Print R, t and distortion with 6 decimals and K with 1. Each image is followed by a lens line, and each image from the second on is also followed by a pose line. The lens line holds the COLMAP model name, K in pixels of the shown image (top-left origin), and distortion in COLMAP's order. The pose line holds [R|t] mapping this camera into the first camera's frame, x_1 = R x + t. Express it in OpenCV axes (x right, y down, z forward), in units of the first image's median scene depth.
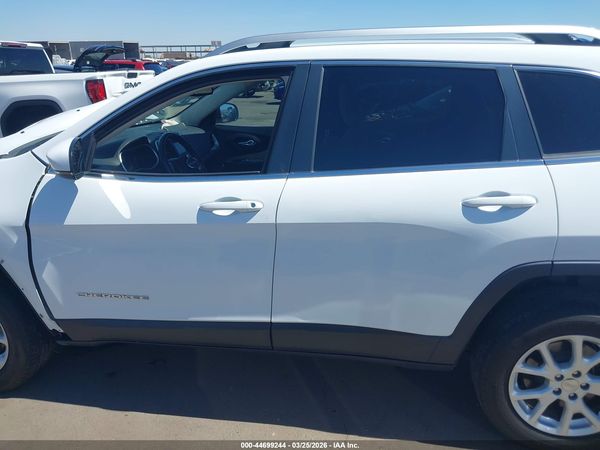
lens RADIAL K [[475.4, 0, 299.5], [0, 475.4, 225.4], [0, 0, 1]] dist [0.009901, -0.019543]
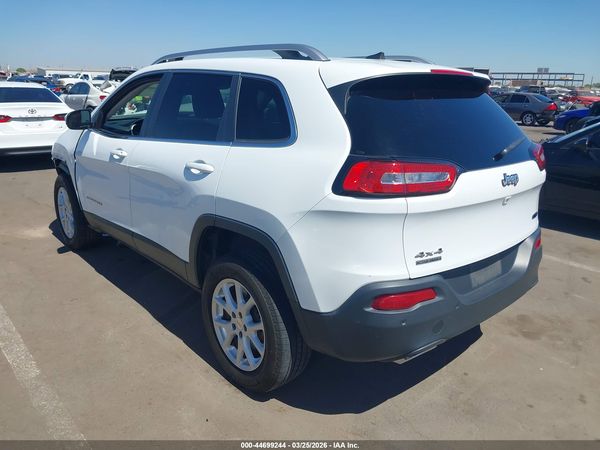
lens RADIAL K [[475.4, 0, 300.8], [0, 475.4, 226.4], [0, 0, 1]] dist [0.009901, -0.019543]
pose [[0.772575, 0.206112, -0.600538, 1.321477], [-0.234924, 0.971513, 0.031211, 0.006612], [0.589863, 0.116968, 0.798987, 0.052231]]
